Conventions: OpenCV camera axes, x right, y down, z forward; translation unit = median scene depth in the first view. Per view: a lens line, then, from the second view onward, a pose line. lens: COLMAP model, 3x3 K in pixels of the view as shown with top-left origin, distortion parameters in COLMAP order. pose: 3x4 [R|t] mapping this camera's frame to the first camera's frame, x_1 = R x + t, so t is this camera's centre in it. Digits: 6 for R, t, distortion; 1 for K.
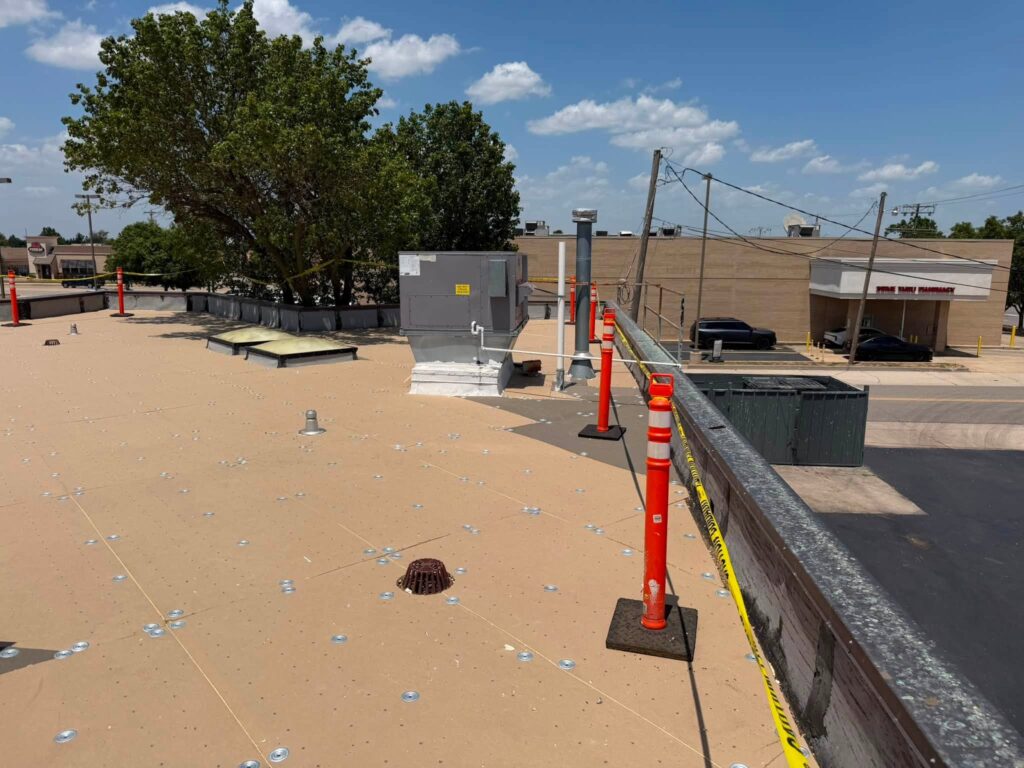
lens RADIAL K [[724.7, 0, 536.9], [0, 724.7, 377.9], [0, 0, 1]] dist [0.026997, -0.047712]
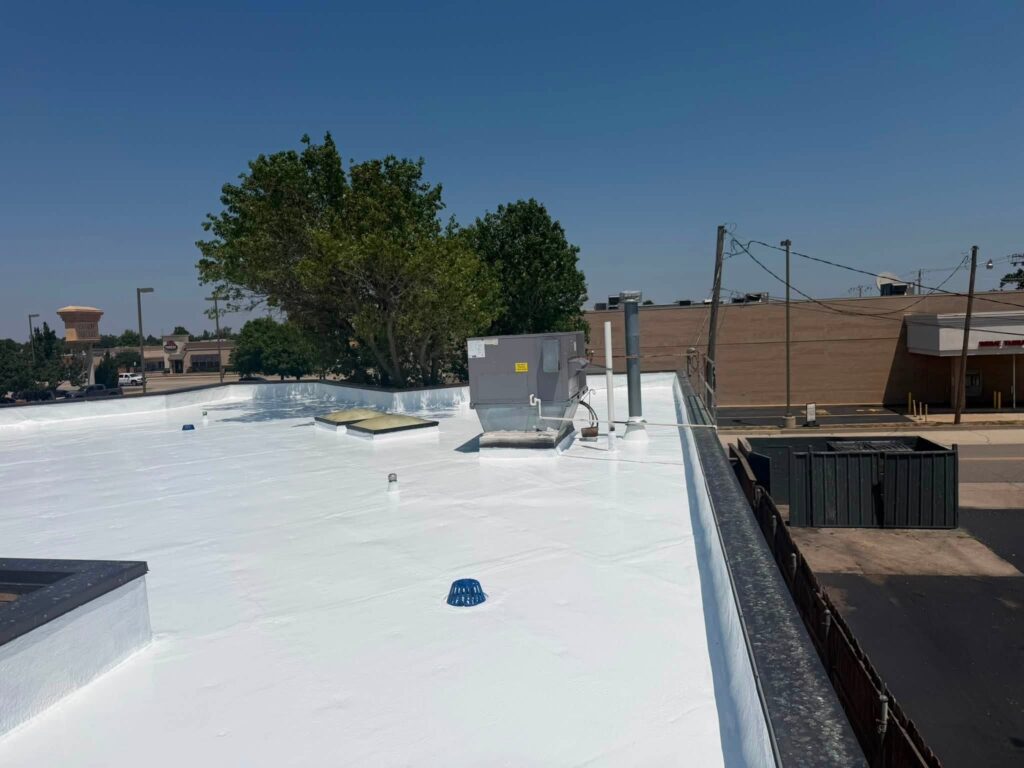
lens RADIAL K [[724.7, 0, 529.8], [0, 724.7, 389.8], [0, 0, 1]] dist [0.026997, -0.047712]
pose [[0.989250, -0.042163, -0.140026, 0.015148], [0.030181, 0.995784, -0.086623, 0.002724], [0.143088, 0.081466, 0.986351, -0.028691]]
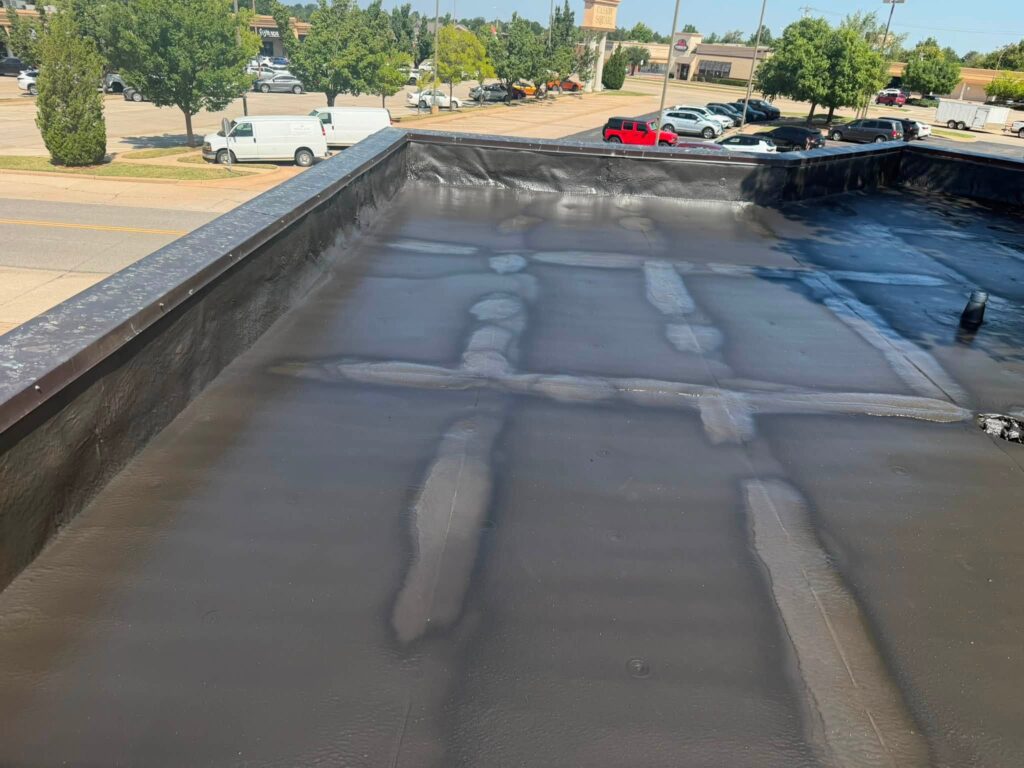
lens RADIAL K [[724.7, 0, 506.0], [0, 724.7, 379.5], [0, 0, 1]] dist [0.026997, -0.047712]
pose [[0.698153, 0.336424, -0.631983, -0.150411], [-0.175243, 0.936168, 0.304760, -0.026751], [0.694171, -0.102019, 0.712544, 0.162924]]
